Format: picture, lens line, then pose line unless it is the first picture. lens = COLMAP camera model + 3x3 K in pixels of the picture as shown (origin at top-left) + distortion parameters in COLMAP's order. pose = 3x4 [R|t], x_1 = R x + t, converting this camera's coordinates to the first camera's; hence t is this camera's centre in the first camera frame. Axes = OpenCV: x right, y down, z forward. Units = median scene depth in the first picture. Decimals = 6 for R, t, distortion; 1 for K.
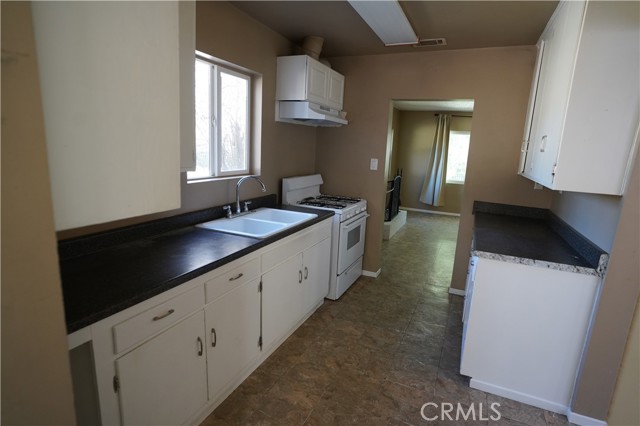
lens RADIAL K [[333.5, 0, 321.3], [0, 333.5, 217.1], [0, 0, 1]] dist [-0.030602, 0.000008]
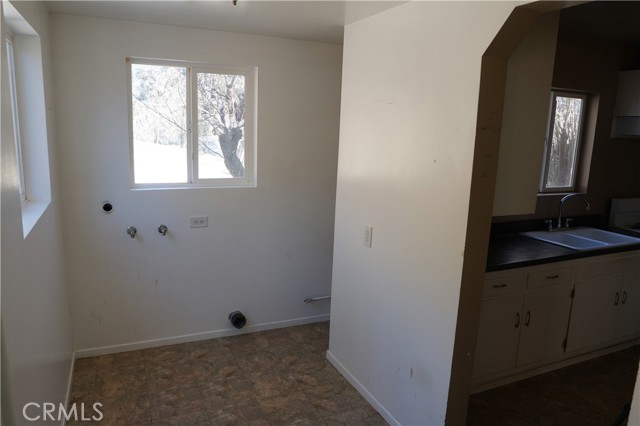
lens RADIAL K [[451.5, 0, 320.1], [0, 451.5, 215.3], [0, 0, 1]] dist [-0.060940, 0.011416]
pose [[0.747820, 0.103003, -0.655863, 0.105495], [-0.134796, 0.990872, 0.001921, 0.048008], [0.650074, 0.086971, 0.754878, -0.564573]]
